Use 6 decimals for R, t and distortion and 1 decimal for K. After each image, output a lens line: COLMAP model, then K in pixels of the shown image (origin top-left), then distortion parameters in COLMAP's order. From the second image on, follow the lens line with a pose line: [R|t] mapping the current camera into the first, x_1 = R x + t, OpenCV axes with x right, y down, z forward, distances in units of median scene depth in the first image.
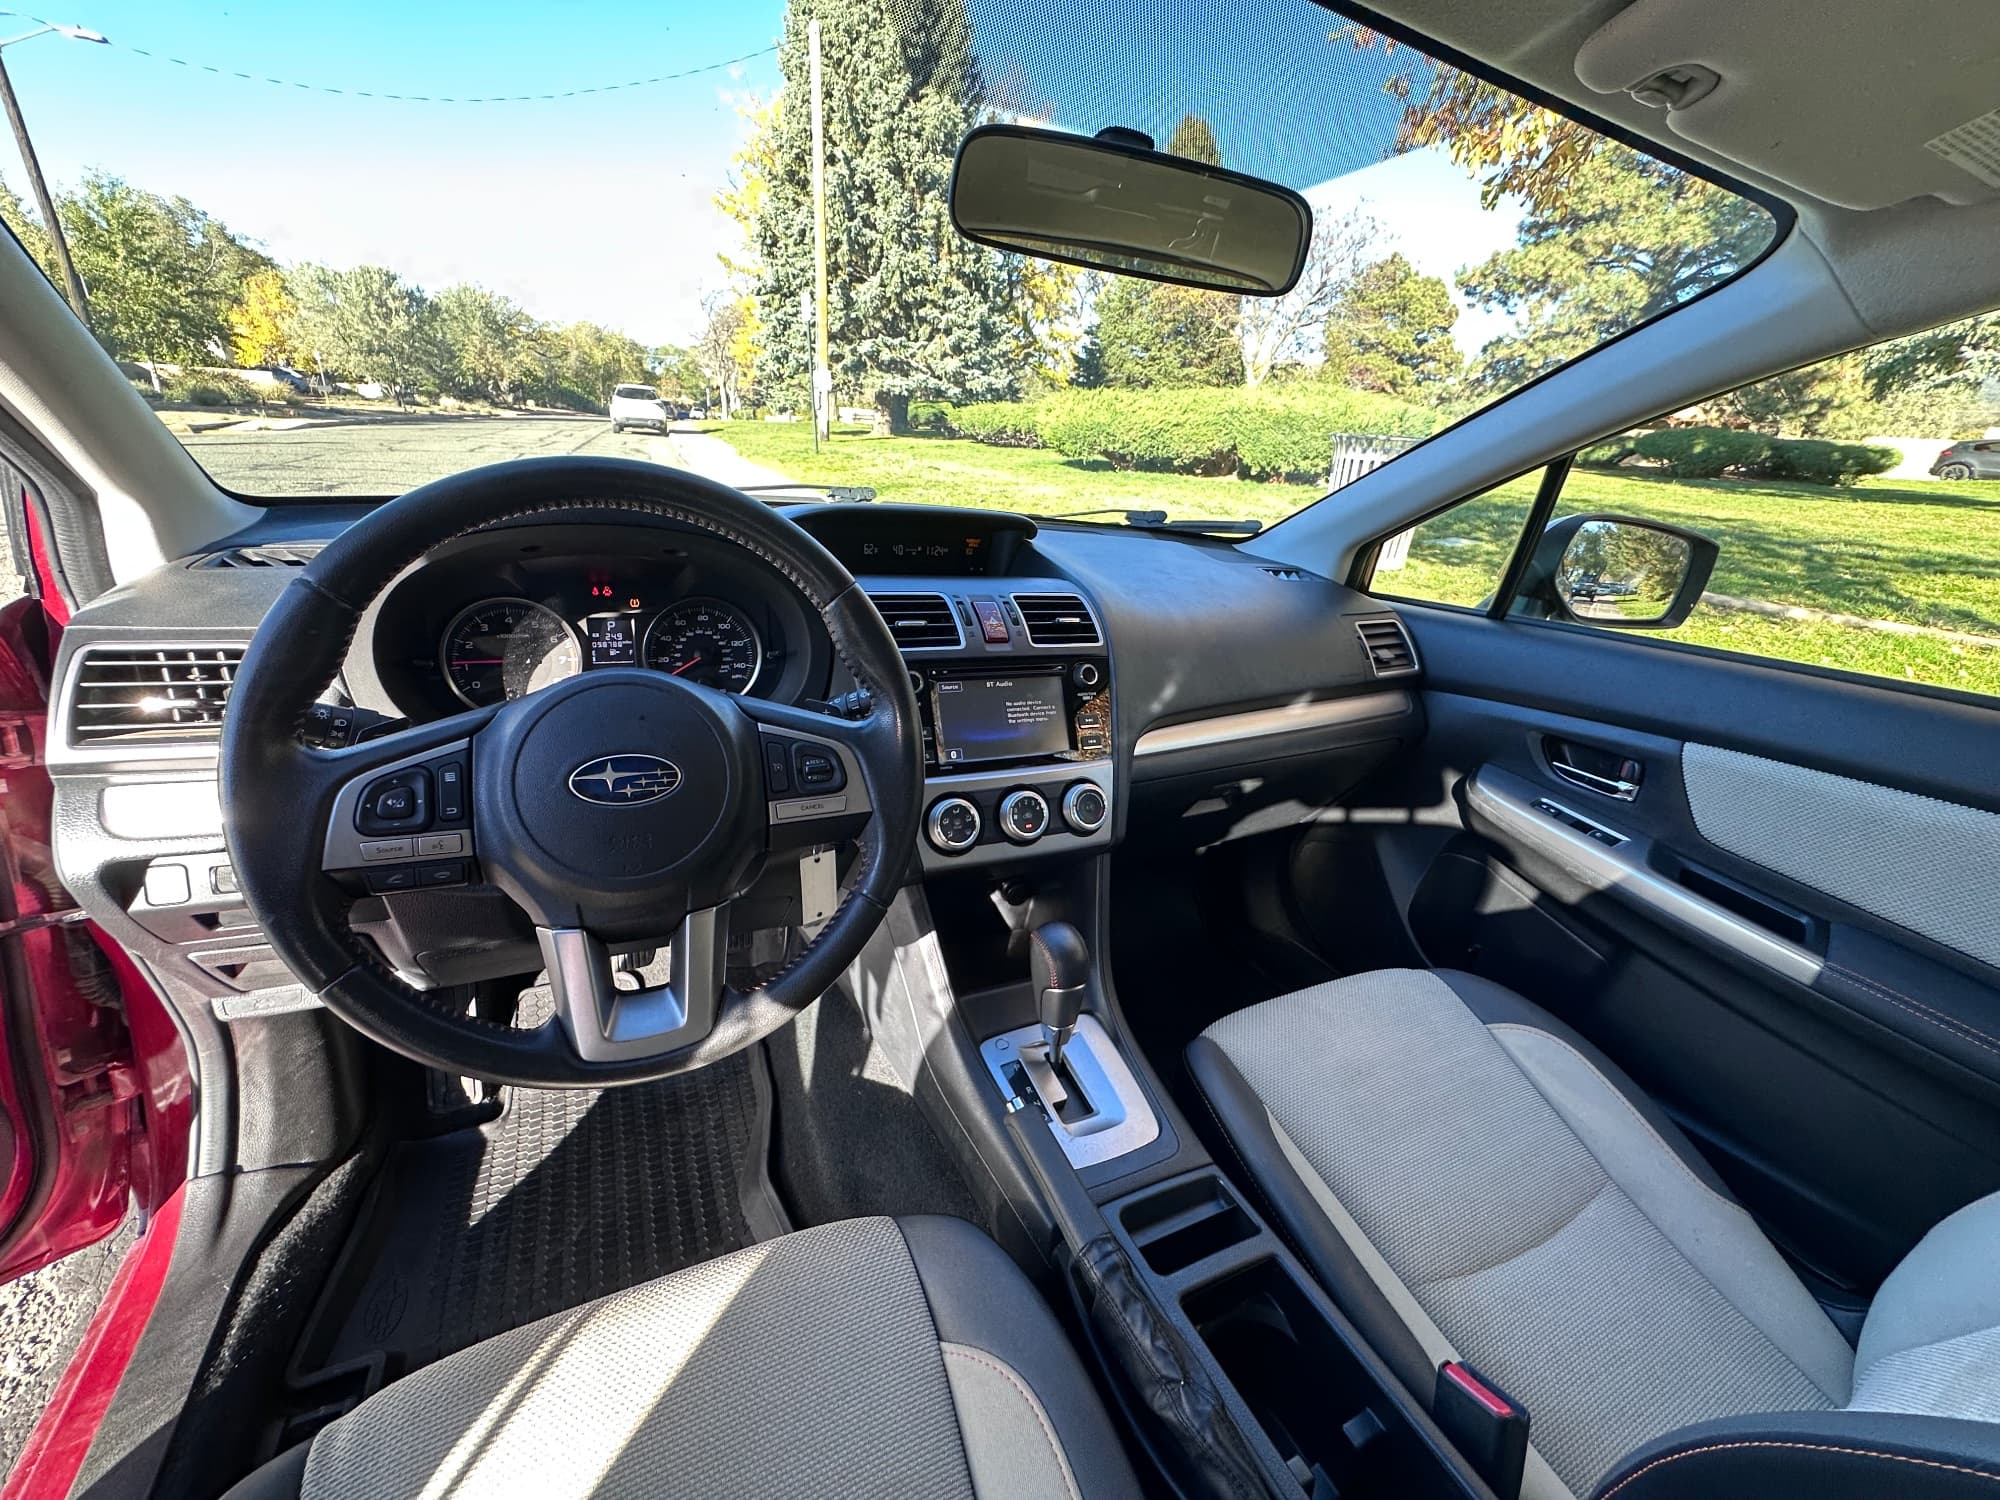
lens RADIAL K [[790.7, 0, 998.6], [0, 790.7, 751.6], [0, 0, 1]] dist [-0.006942, 0.000622]
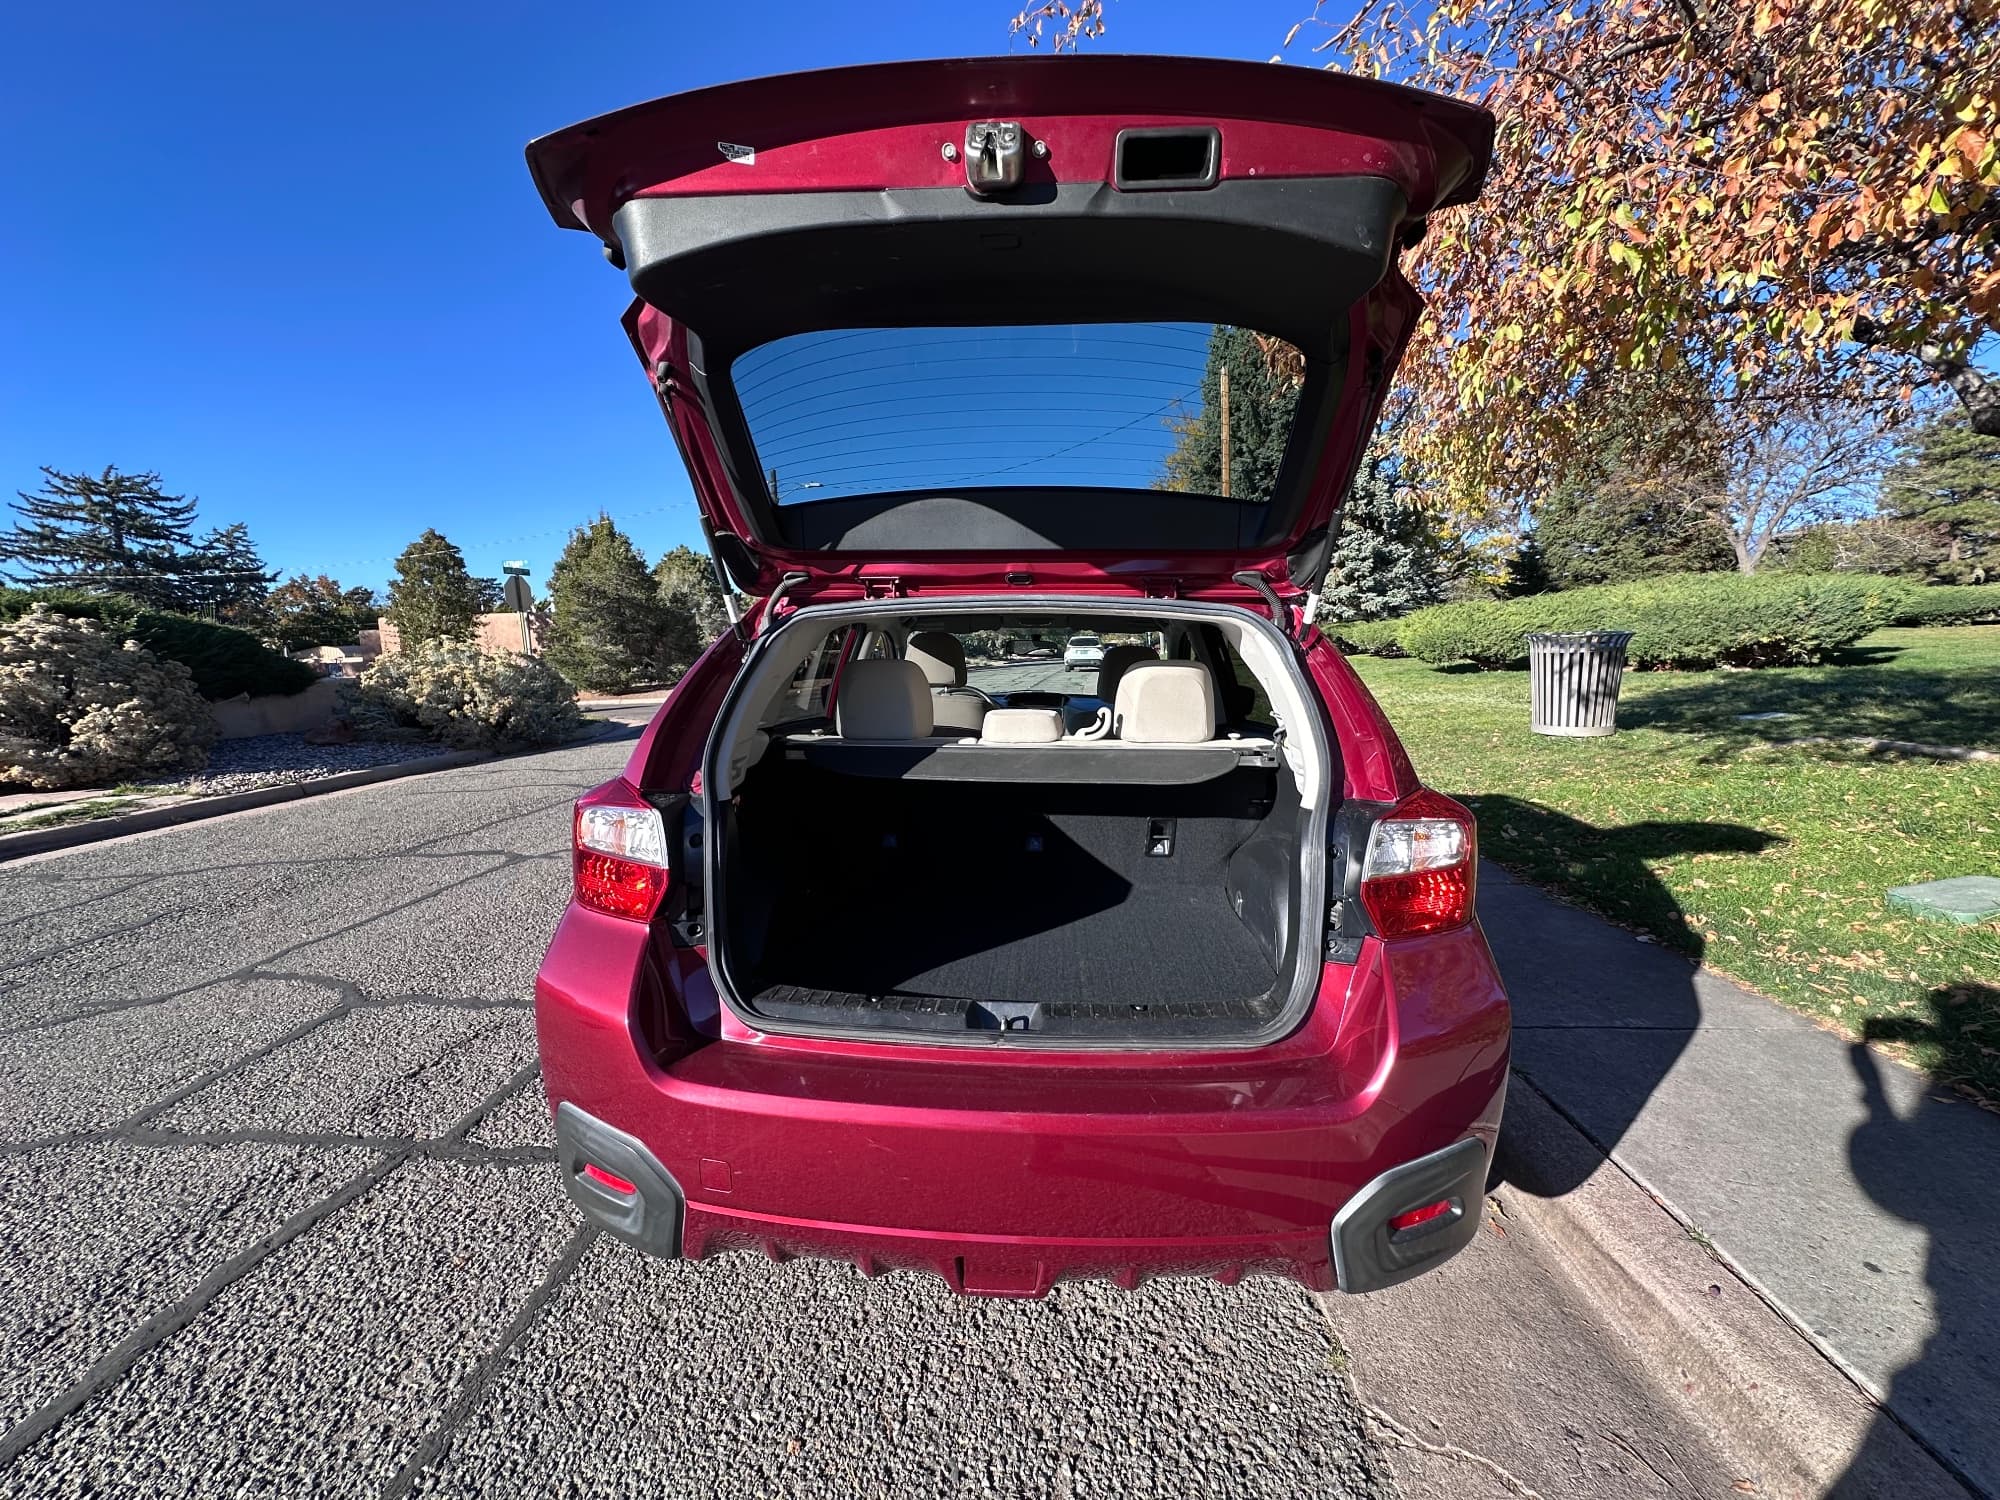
lens RADIAL K [[790.7, 0, 993.2], [0, 790.7, 736.1], [0, 0, 1]] dist [-0.006942, 0.000622]
pose [[0.860917, -0.035061, -0.507535, 0.071337], [-0.111233, 0.960512, -0.255035, 0.040303], [0.496436, 0.276019, 0.823022, -0.098074]]
